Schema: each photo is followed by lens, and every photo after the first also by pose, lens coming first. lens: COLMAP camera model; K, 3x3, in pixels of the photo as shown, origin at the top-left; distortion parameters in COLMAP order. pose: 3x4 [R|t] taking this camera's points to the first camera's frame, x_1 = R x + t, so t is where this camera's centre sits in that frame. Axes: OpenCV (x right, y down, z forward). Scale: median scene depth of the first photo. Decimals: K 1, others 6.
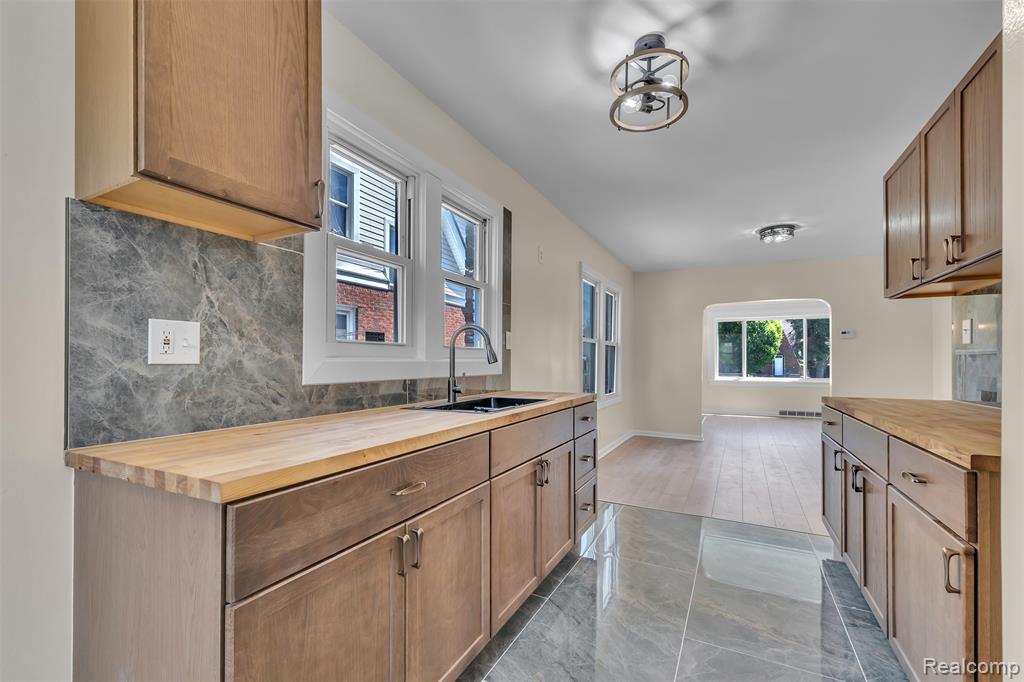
lens RADIAL K [[435.9, 0, 510.4], [0, 435.9, 362.0], [0, 0, 1]] dist [-0.004646, -0.001467]
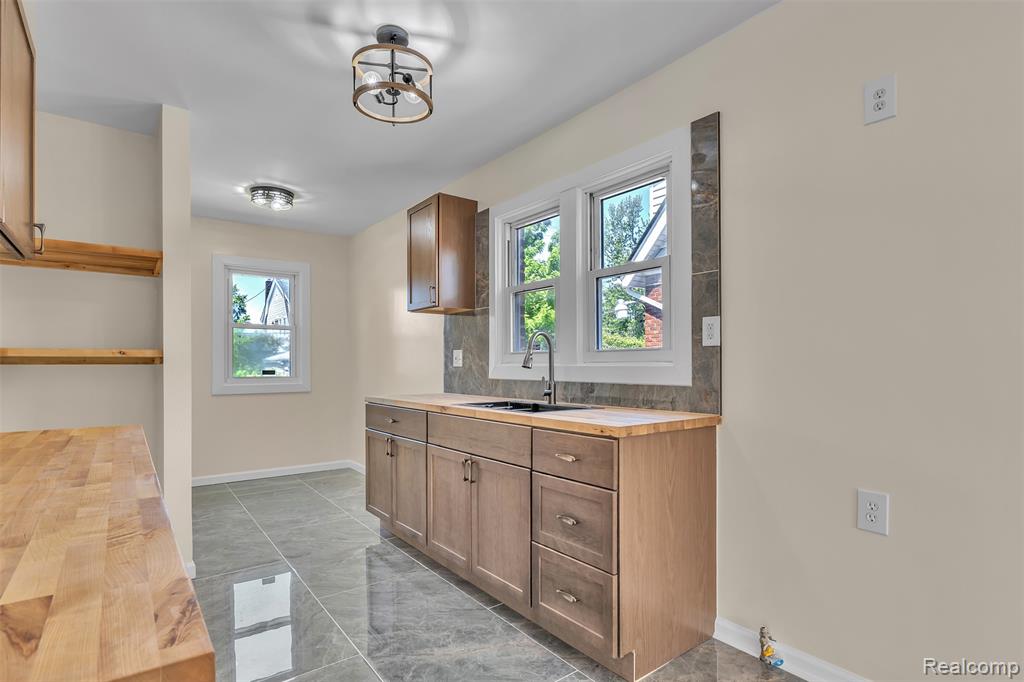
lens RADIAL K [[510.4, 0, 510.1], [0, 510.4, 363.5], [0, 0, 1]] dist [-0.005557, -0.001626]
pose [[-0.431616, 0.004505, -0.902046, 0.967425], [0.005339, 0.999983, 0.002439, -0.010383], [0.902041, -0.003764, -0.431633, 1.360151]]
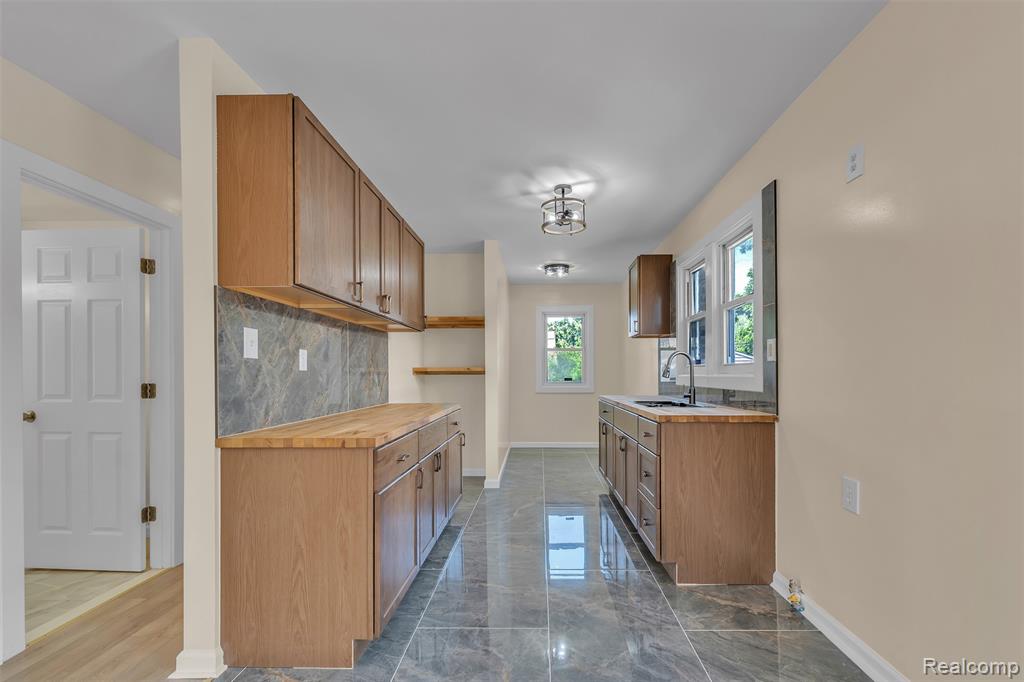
lens RADIAL K [[435.9, 0, 528.7], [0, 435.9, 372.1], [0, 0, 1]] dist [-0.004646, -0.001467]
pose [[-0.897425, 0.007026, -0.441111, 0.940040], [0.008907, 0.999958, -0.002193, -0.015466], [0.441077, -0.005897, -0.897450, 1.945013]]
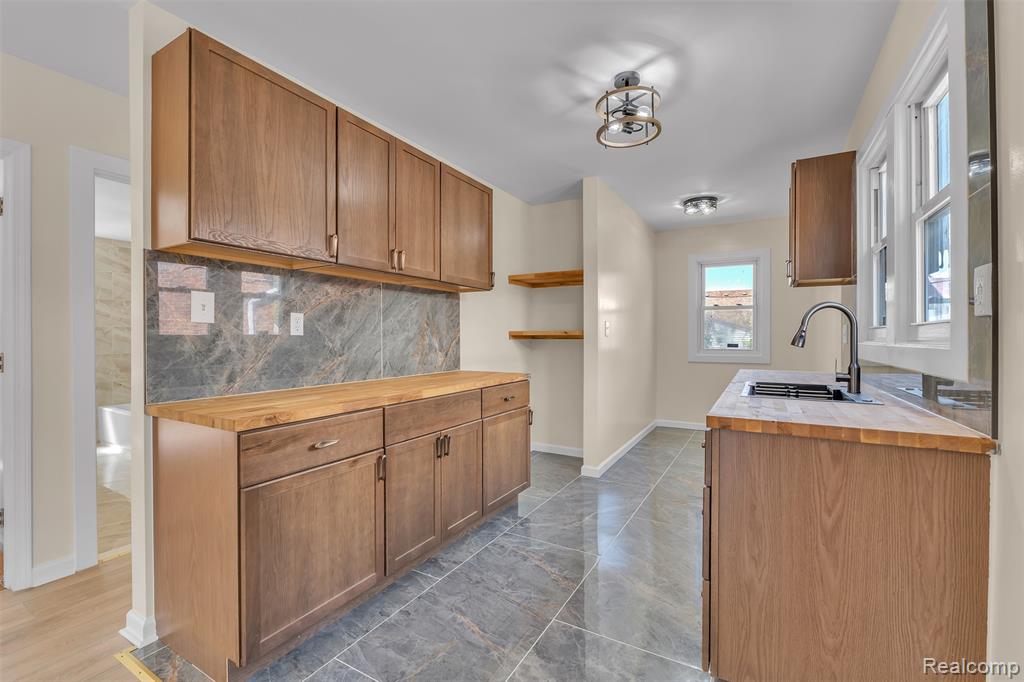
lens RADIAL K [[435.9, 0, 519.6], [0, 435.9, 337.9], [0, 0, 1]] dist [-0.004646, -0.001467]
pose [[-0.999477, 0.004847, 0.031980, 0.458374], [0.004863, 0.999988, 0.000430, -0.017837], [-0.031978, 0.000585, -0.999488, 1.752229]]
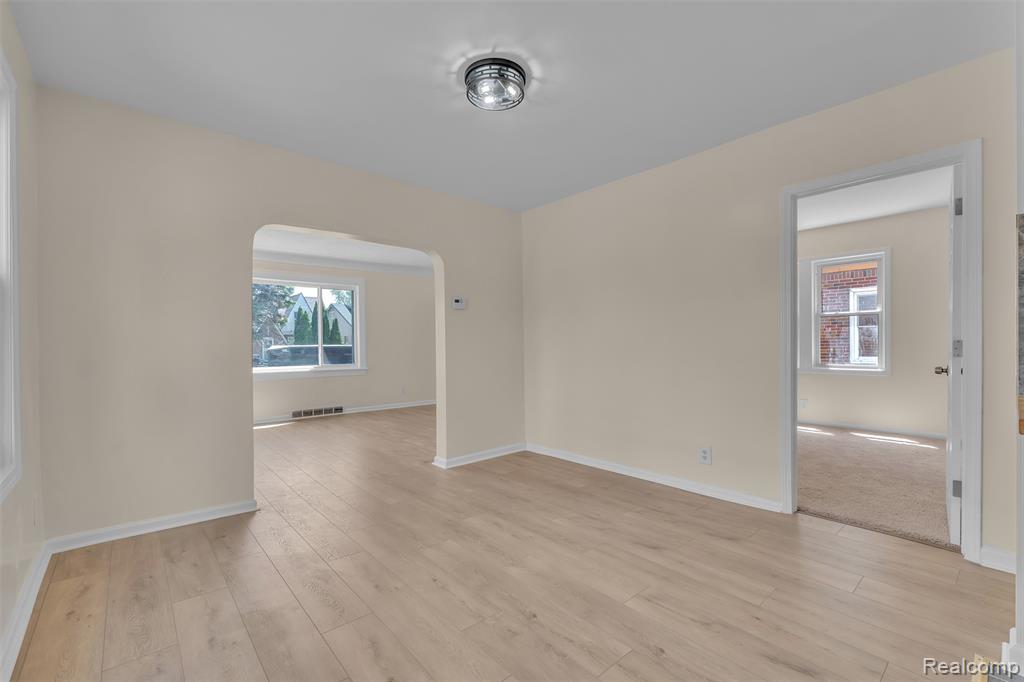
lens RADIAL K [[435.9, 0, 516.8], [0, 435.9, 343.2], [0, 0, 1]] dist [-0.004646, -0.001467]
pose [[0.350332, -0.003513, 0.936619, 0.283811], [0.008426, 0.999964, 0.000599, 0.004002], [-0.936588, 0.007682, 0.350349, 1.517159]]
